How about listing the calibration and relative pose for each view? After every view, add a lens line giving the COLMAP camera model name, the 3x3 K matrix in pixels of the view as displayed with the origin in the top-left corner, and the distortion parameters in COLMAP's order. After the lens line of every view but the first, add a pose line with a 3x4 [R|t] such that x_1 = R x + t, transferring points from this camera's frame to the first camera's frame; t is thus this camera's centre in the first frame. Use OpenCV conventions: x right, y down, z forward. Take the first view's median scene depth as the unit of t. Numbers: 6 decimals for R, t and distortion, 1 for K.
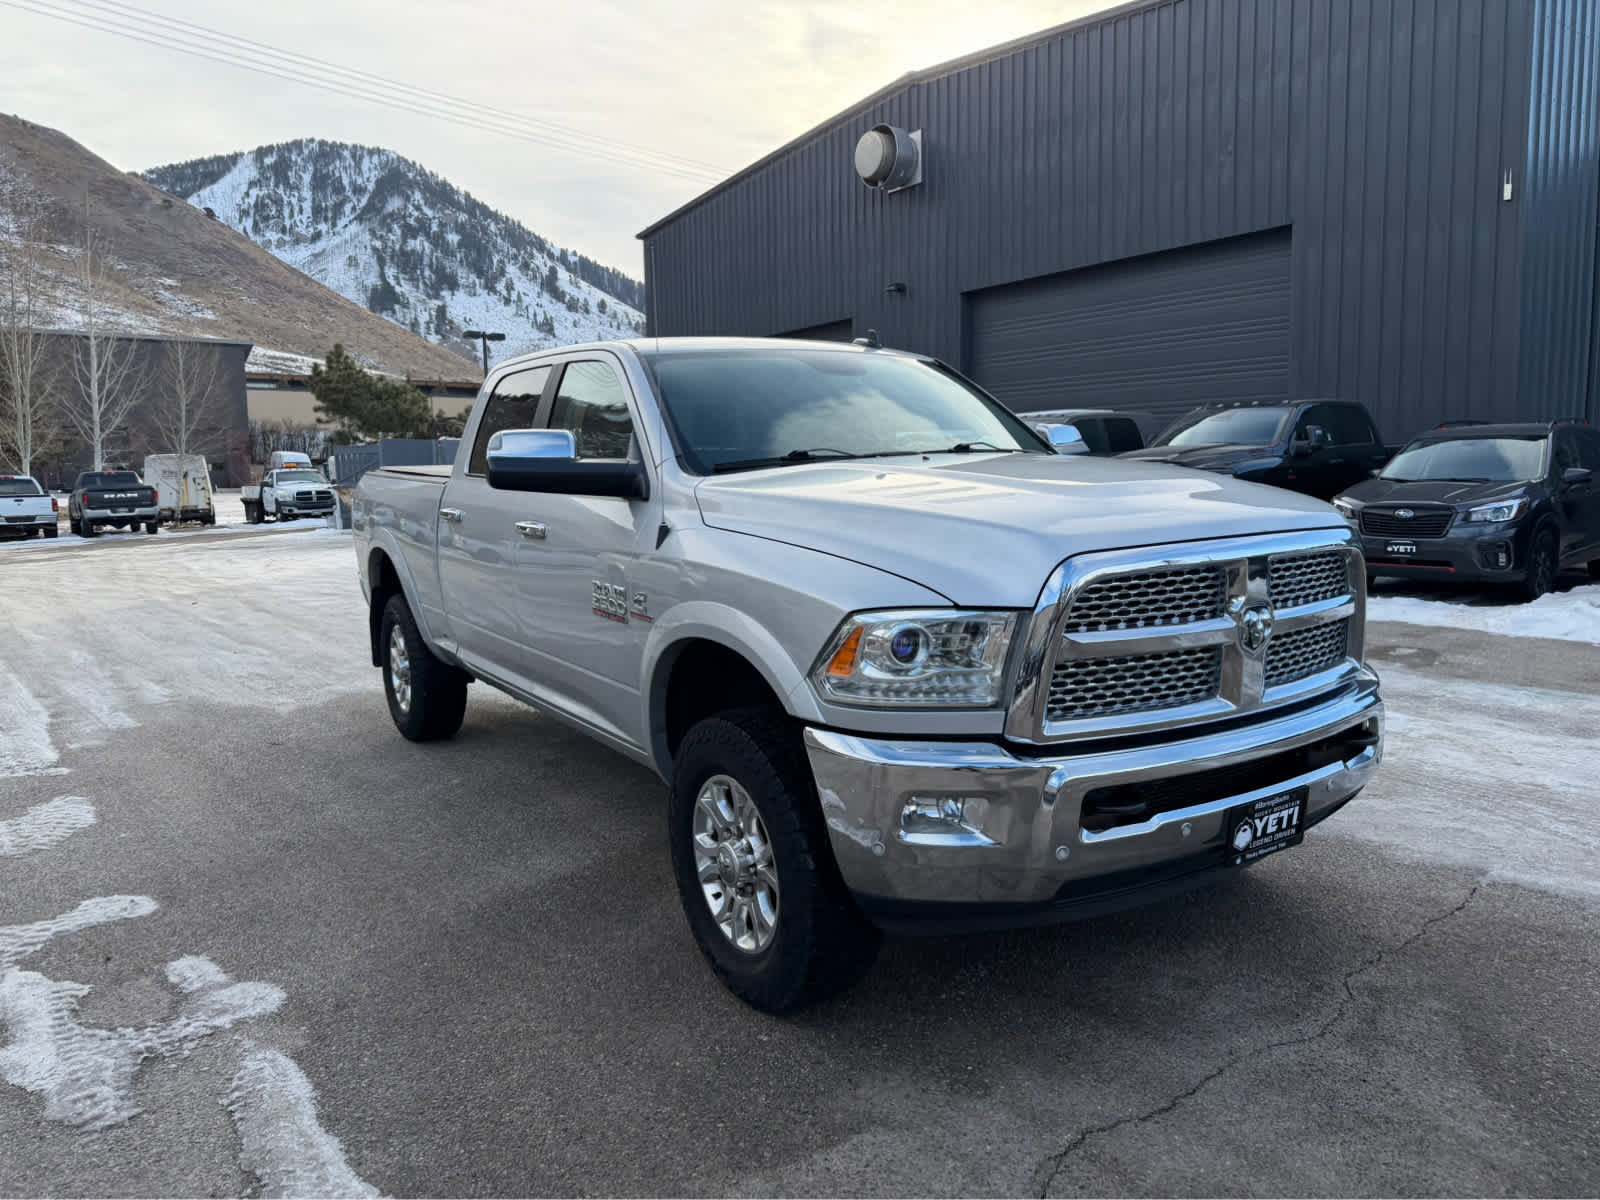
lens RADIAL K [[1128.9, 0, 805.9], [0, 1128.9, 591.7], [0, 0, 1]] dist [0.034625, -0.056438]
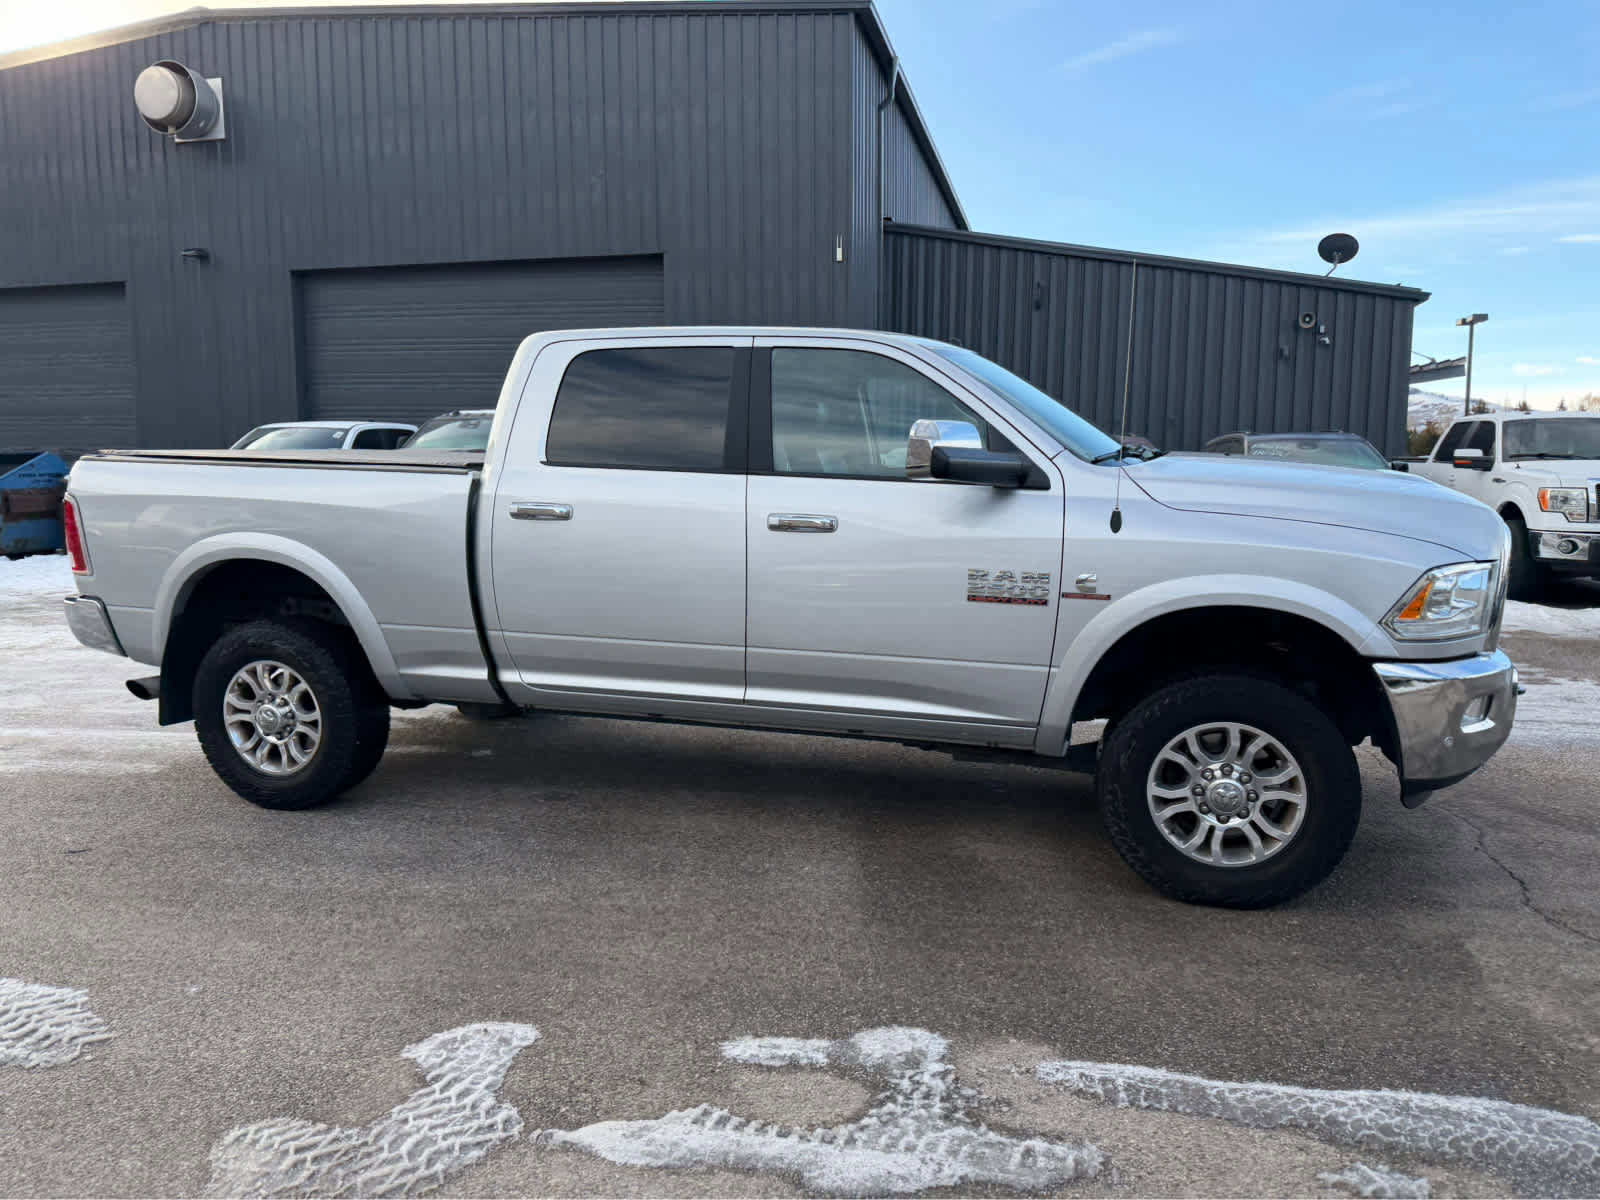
lens RADIAL K [[1130.1, 0, 807.1], [0, 1130.1, 604.5], [0, 0, 1]] dist [0.034263, -0.052766]
pose [[0.753861, -0.062318, 0.654072, -1.034335], [0.057379, 0.997933, 0.028948, -0.016862], [-0.654524, 0.015707, 0.755878, 0.338801]]
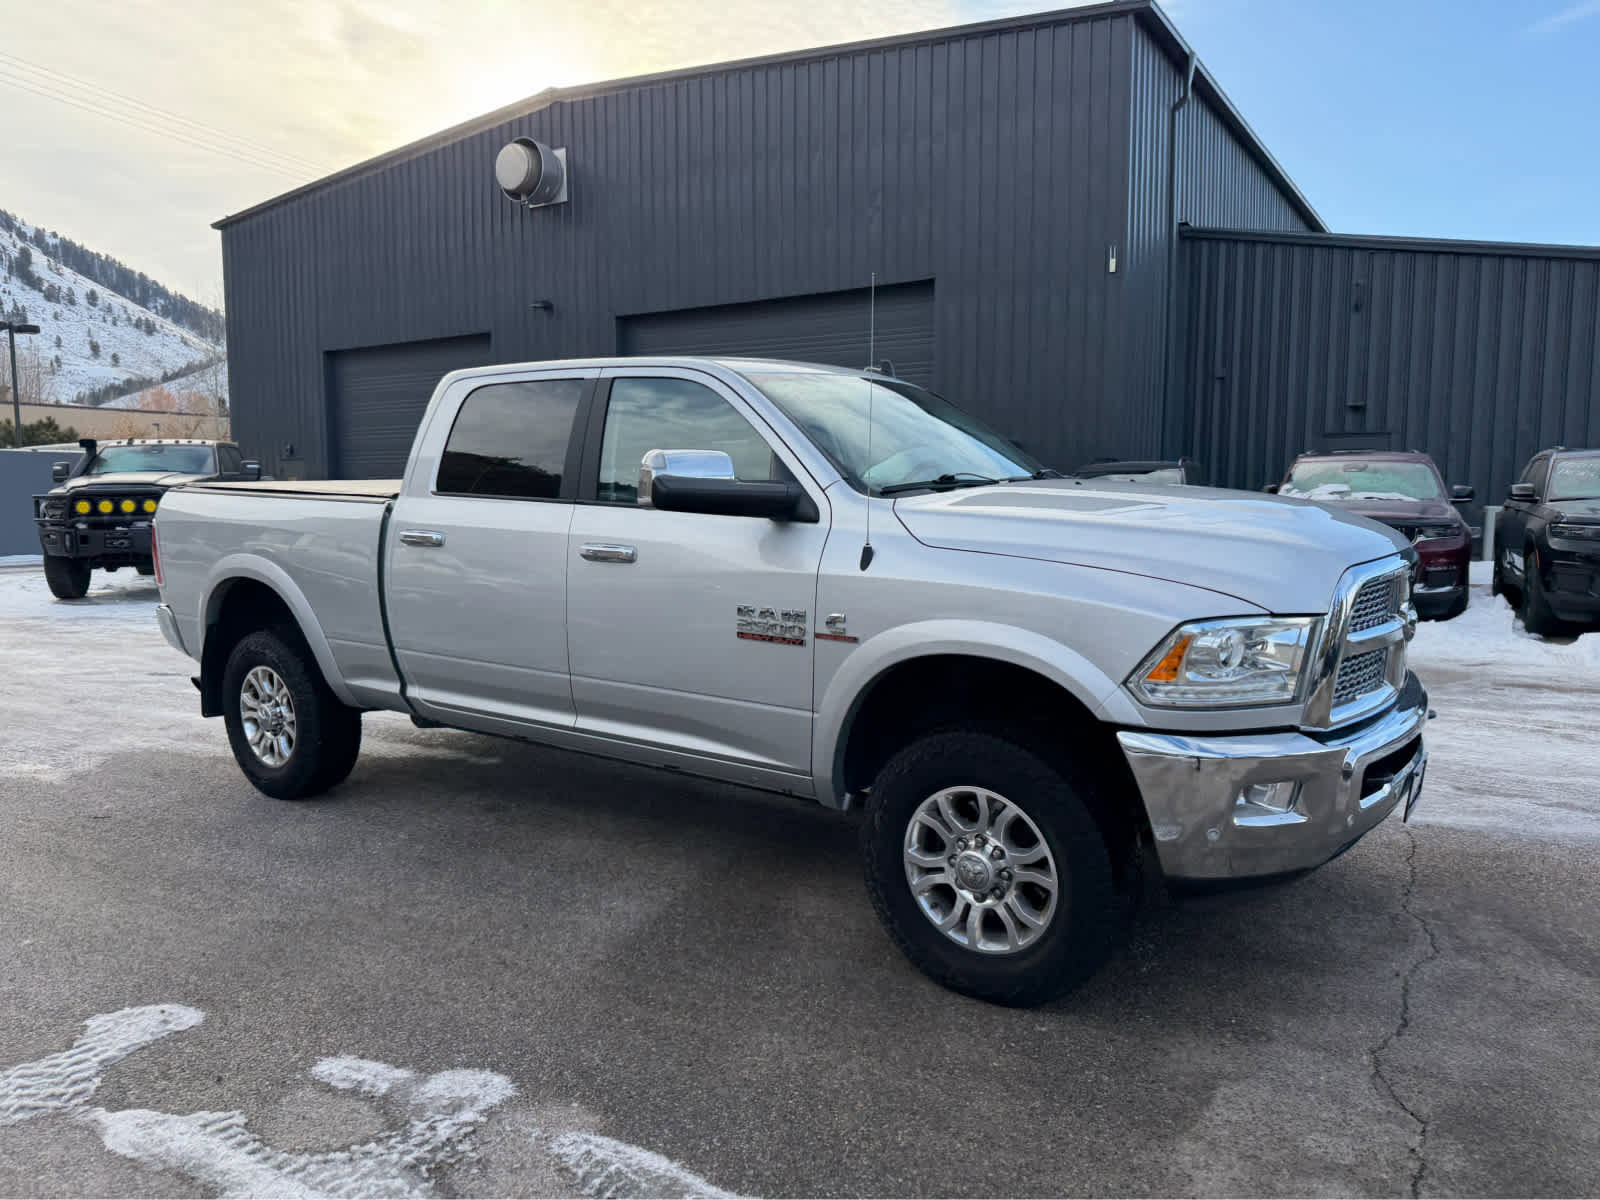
lens RADIAL K [[1130.1, 0, 807.1], [0, 1130.1, 604.5], [0, 0, 1]] dist [0.034263, -0.052766]
pose [[0.928504, -0.024308, 0.370527, -0.525210], [0.027978, 0.999598, -0.004532, -0.003955], [-0.370268, 0.014575, 0.928811, 0.074043]]
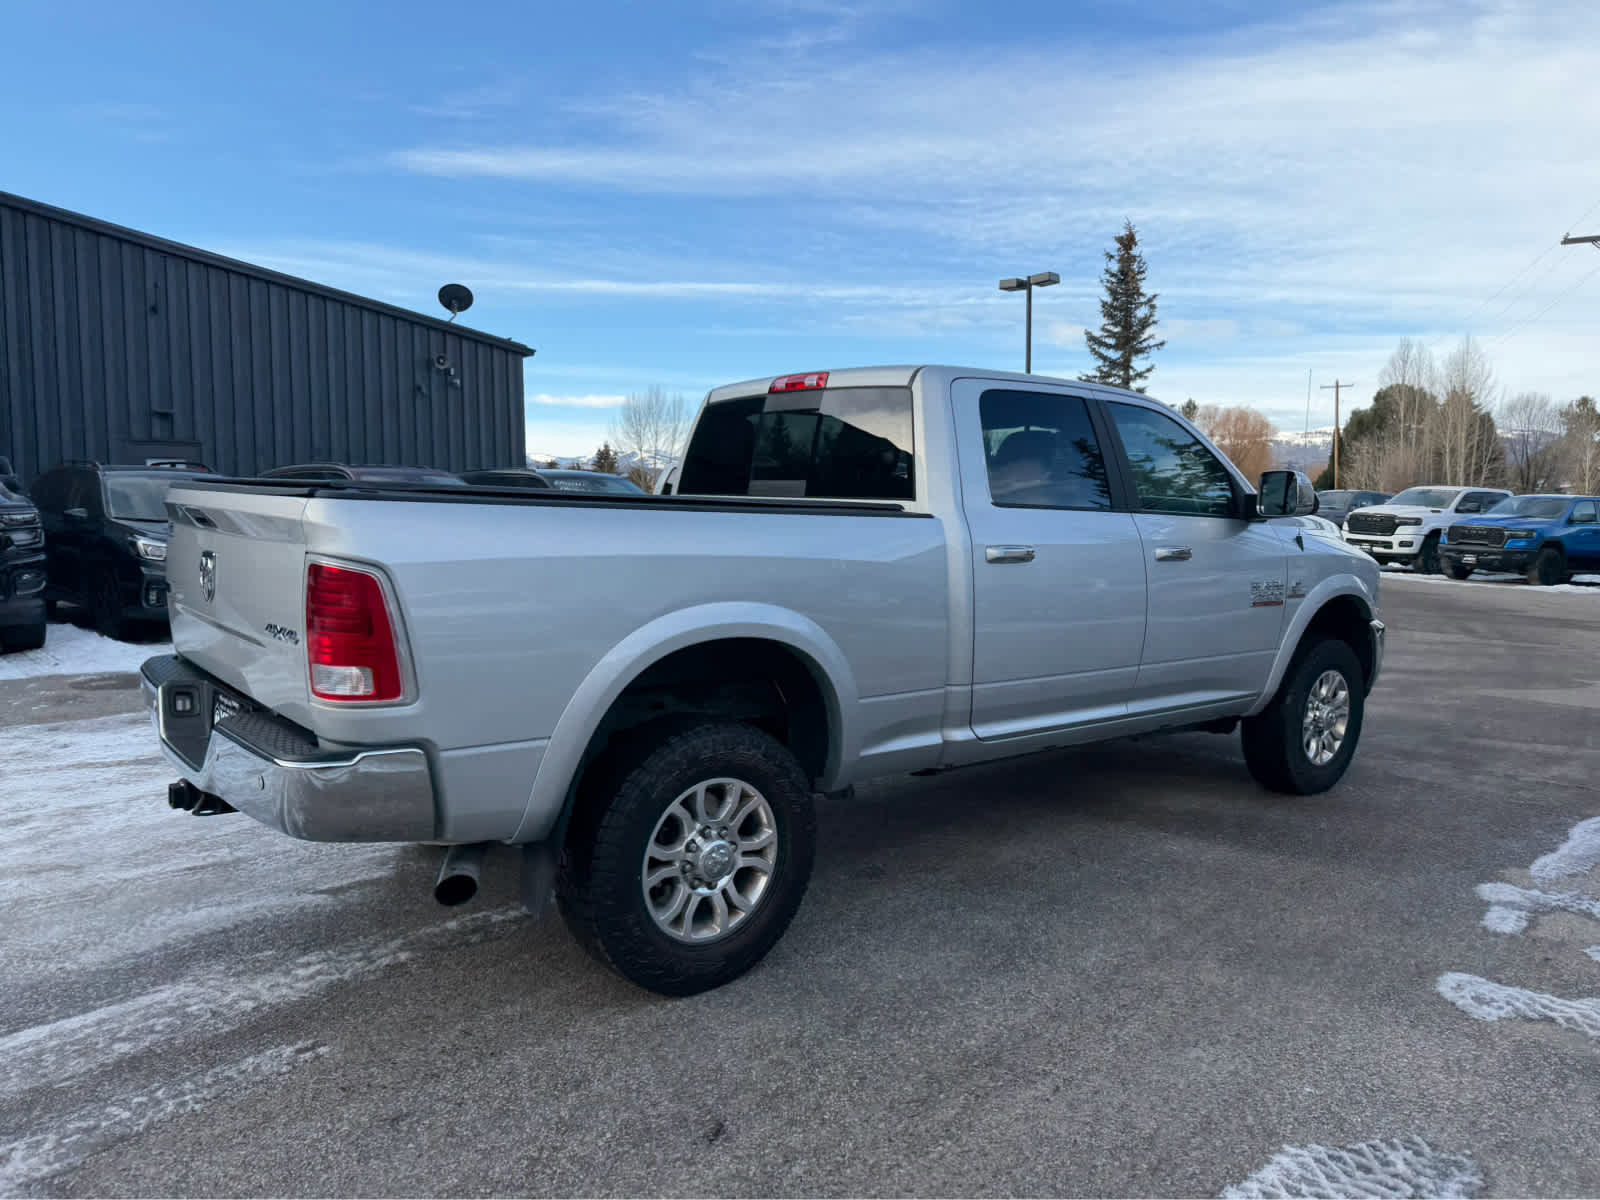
lens RADIAL K [[1144.6, 0, 821.3], [0, 1144.6, 596.2], [0, 0, 1]] dist [0.001154, -0.002321]
pose [[-0.125057, -0.064730, 0.990036, -1.584189], [0.102609, 0.991675, 0.077798, -0.162864], [-0.986829, 0.111316, -0.117374, 1.777747]]
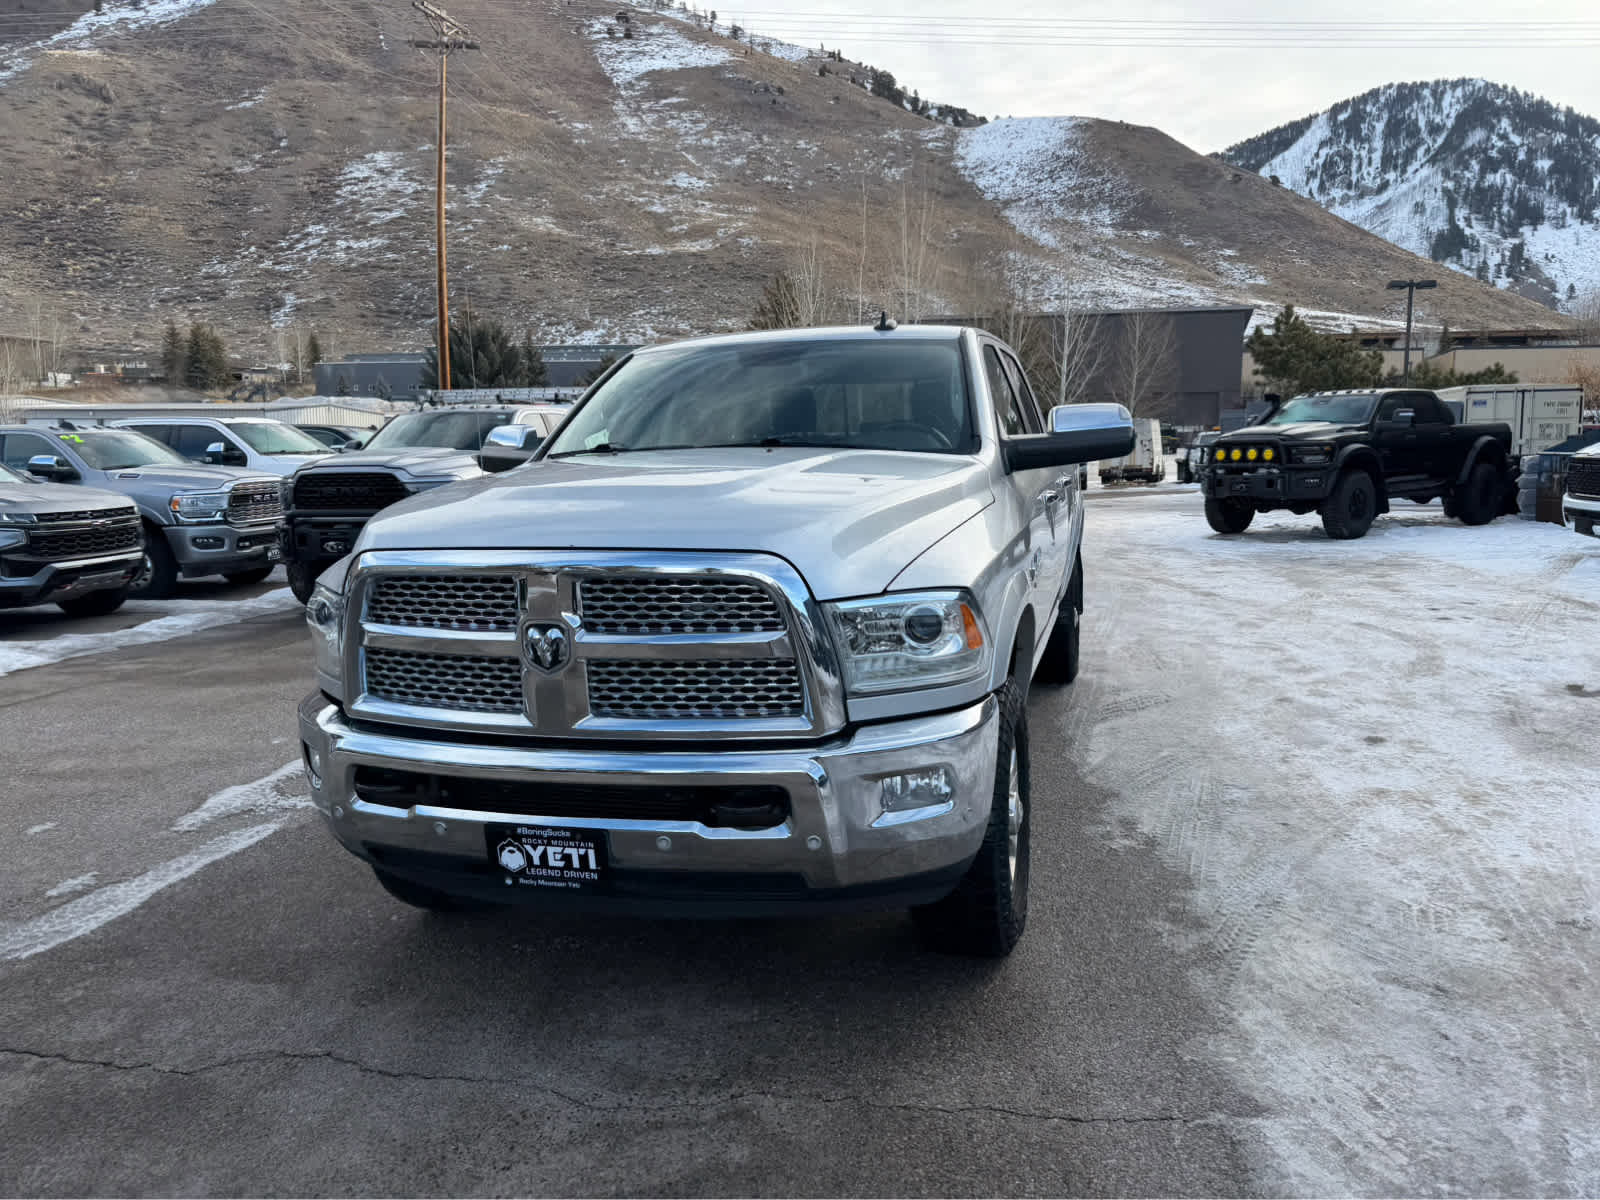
lens RADIAL K [[1123.9, 0, 800.0], [0, 1123.9, 600.0], [0, 0, 1]] dist [0.025987, -0.056948]
pose [[0.653852, 0.109823, -0.748610, 0.967880], [-0.077637, 0.993926, 0.078001, -0.073978], [0.752629, 0.007119, 0.658406, 0.433513]]
